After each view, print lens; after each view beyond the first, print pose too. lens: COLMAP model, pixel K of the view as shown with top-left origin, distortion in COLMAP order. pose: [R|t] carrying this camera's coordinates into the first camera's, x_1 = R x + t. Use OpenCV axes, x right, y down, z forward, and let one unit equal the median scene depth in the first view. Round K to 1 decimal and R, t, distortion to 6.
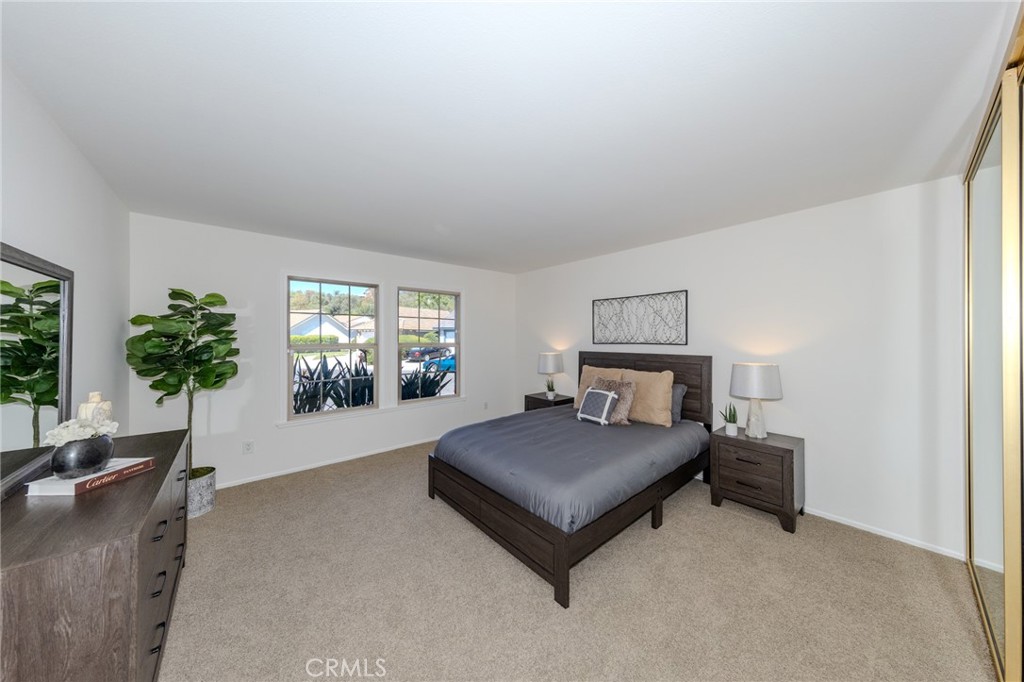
lens RADIAL K [[323.1, 0, 515.7], [0, 323.1, 335.4], [0, 0, 1]] dist [0.000581, 0.000014]
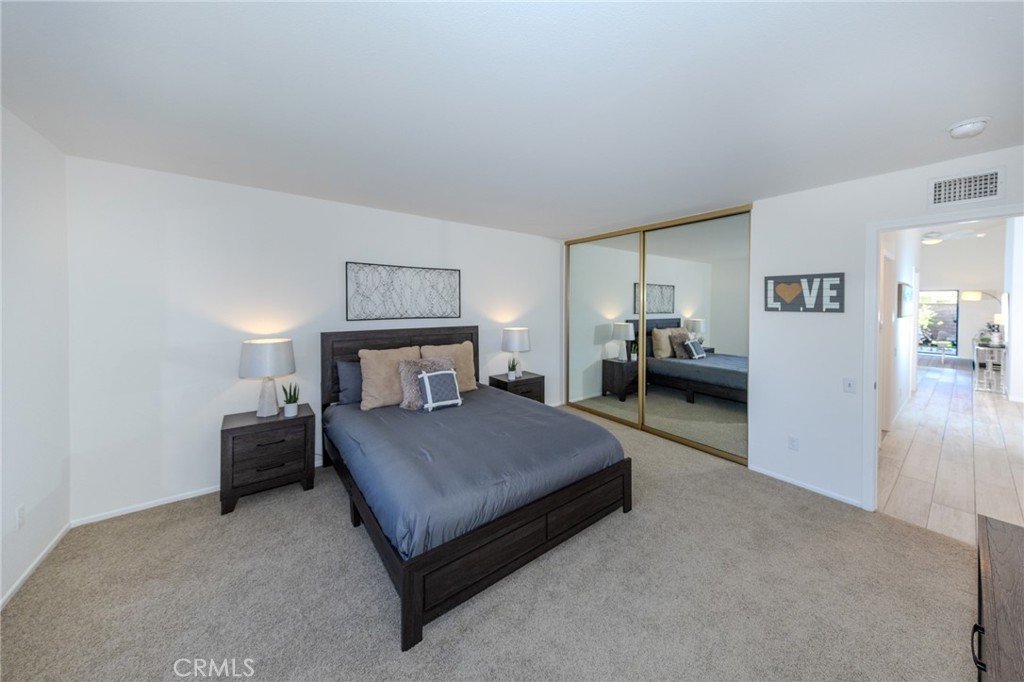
lens RADIAL K [[345.7, 0, 515.7], [0, 345.7, 317.4], [0, 0, 1]] dist [-0.033896, 0.000006]
pose [[0.043332, -0.023454, 0.998785, -0.629270], [-0.002371, 0.999719, 0.023578, -0.000605], [-0.999058, -0.003390, 0.043265, 0.695458]]
